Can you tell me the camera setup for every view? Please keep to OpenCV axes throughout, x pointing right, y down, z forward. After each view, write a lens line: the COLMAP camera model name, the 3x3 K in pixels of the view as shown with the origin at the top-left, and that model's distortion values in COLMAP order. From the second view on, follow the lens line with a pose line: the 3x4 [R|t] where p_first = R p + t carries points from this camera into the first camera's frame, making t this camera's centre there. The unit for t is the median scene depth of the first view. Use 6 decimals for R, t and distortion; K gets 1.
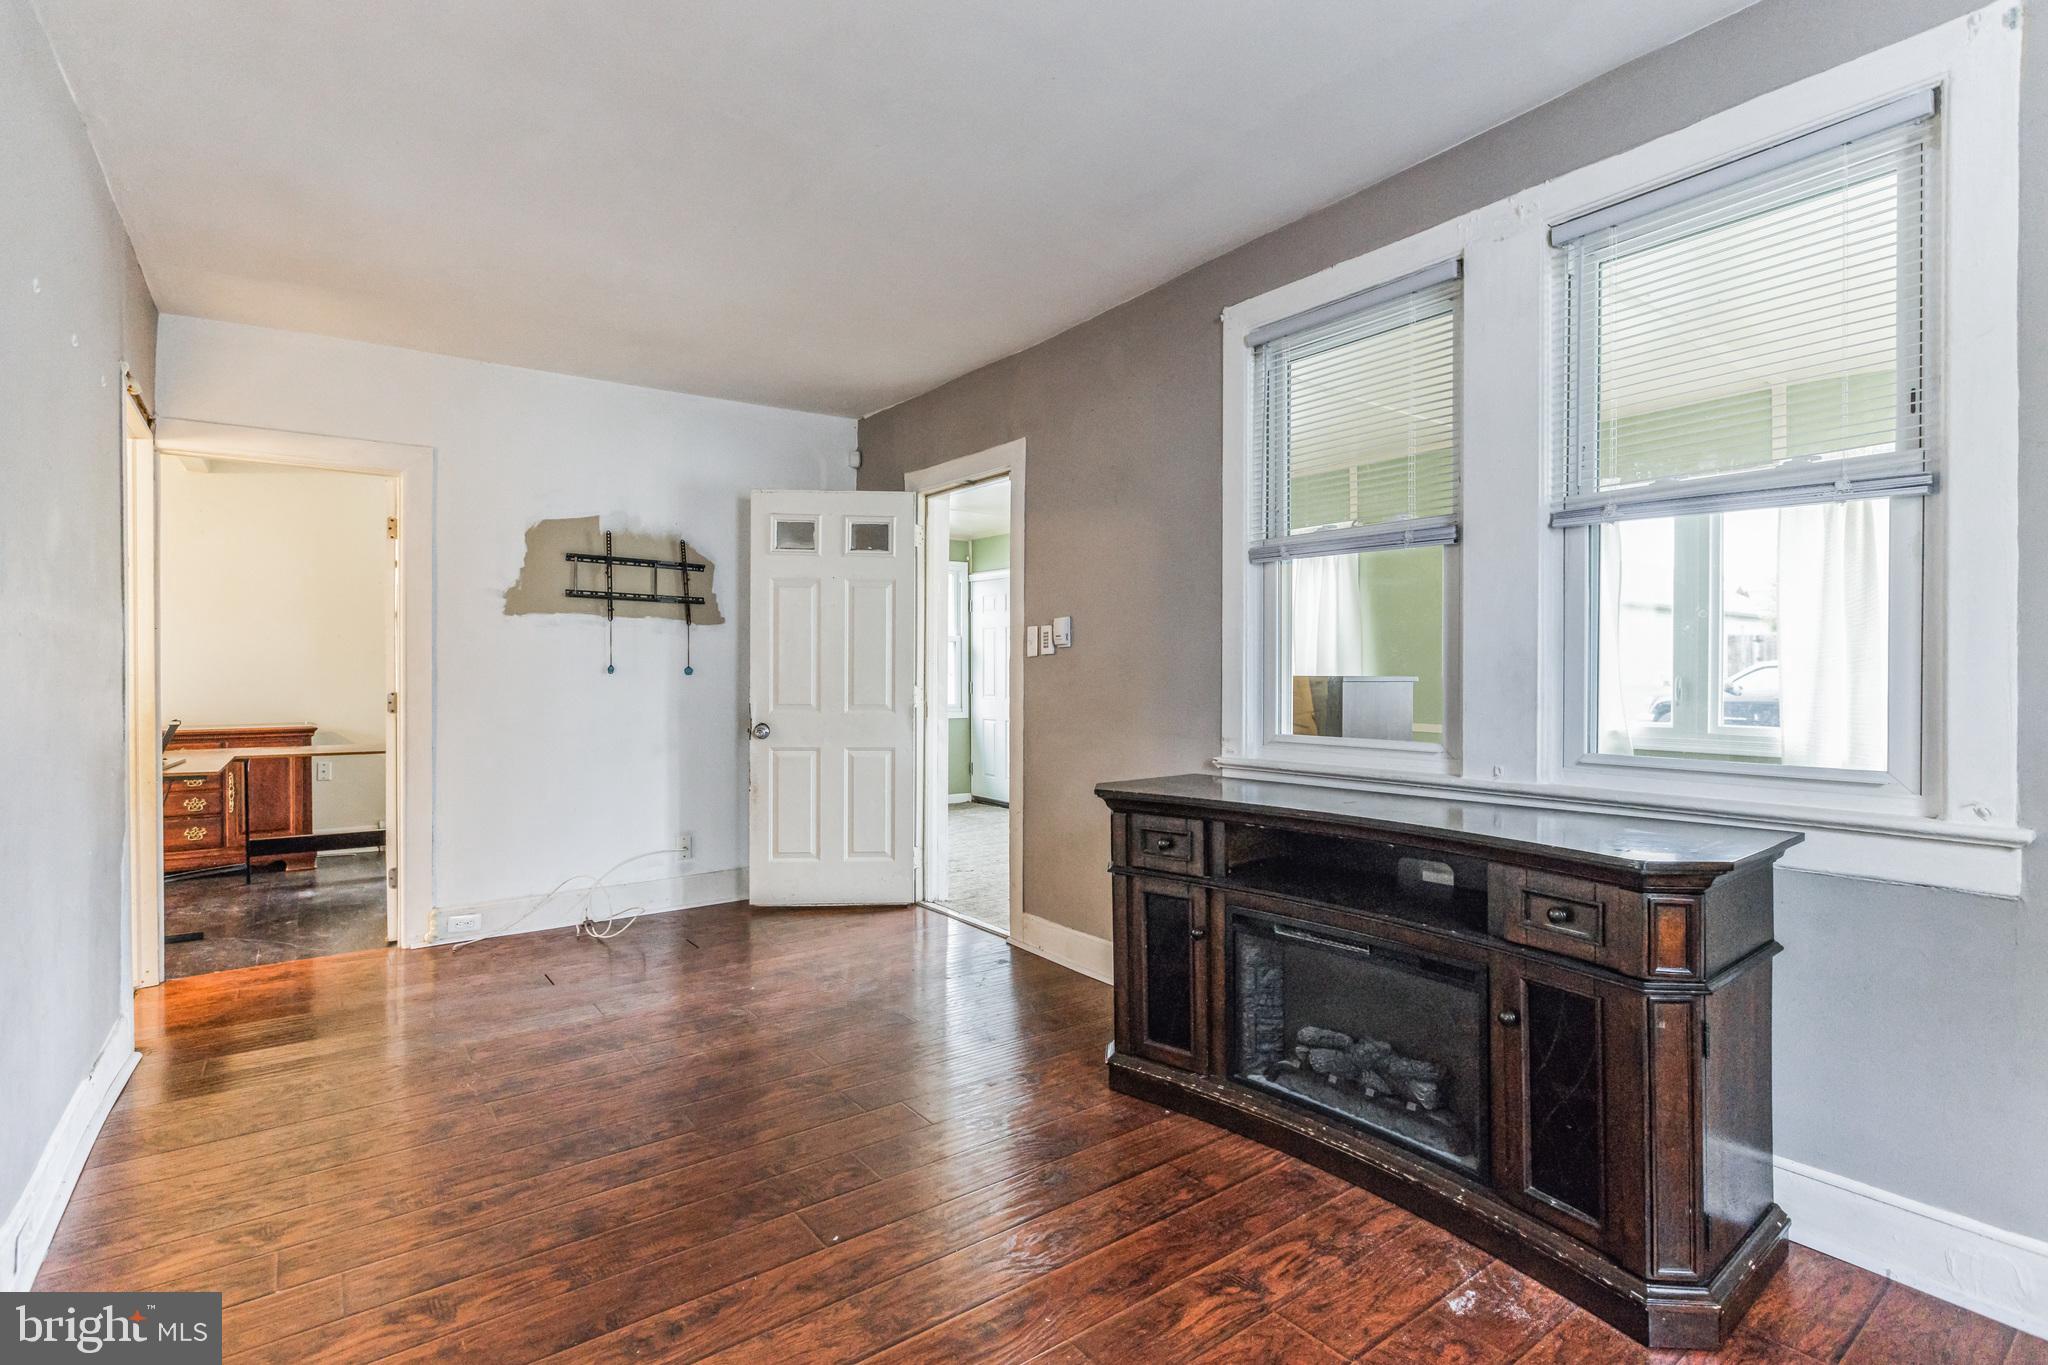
lens RADIAL K [[965.0, 0, 1032.2], [0, 965.0, 680.1], [0, 0, 1]] dist [-0.002498, -0.002134]
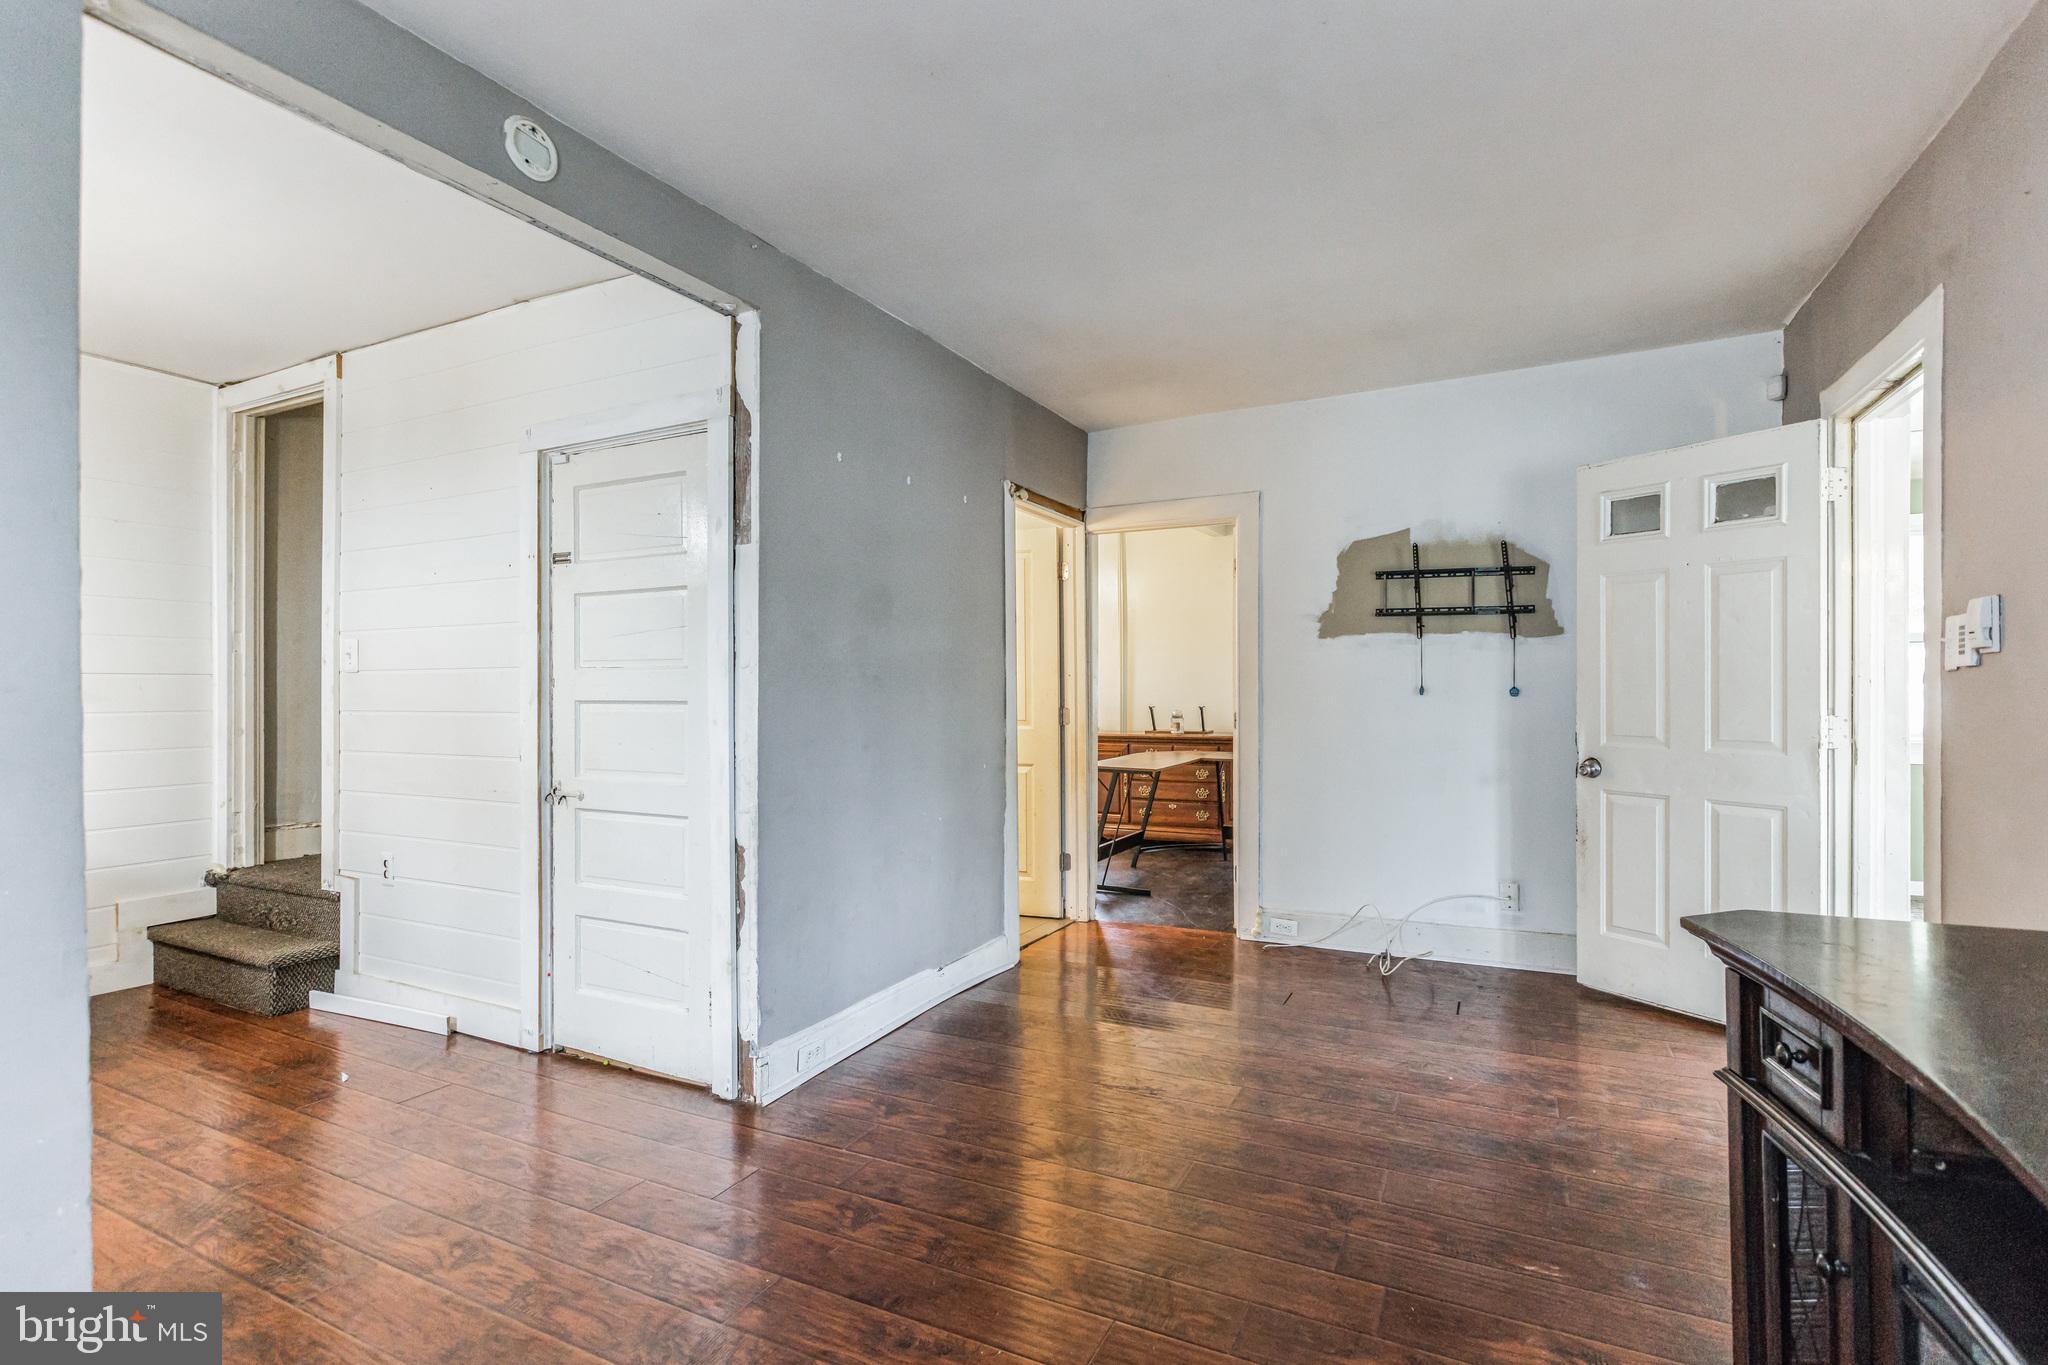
lens RADIAL K [[965.0, 0, 1026.6], [0, 965.0, 683.3], [0, 0, 1]] dist [-0.002498, -0.002134]
pose [[0.450614, -0.006309, -0.892697, 0.220079], [-0.001372, 0.999969, -0.007759, -0.009953], [0.892718, 0.004722, 0.450591, 0.230040]]
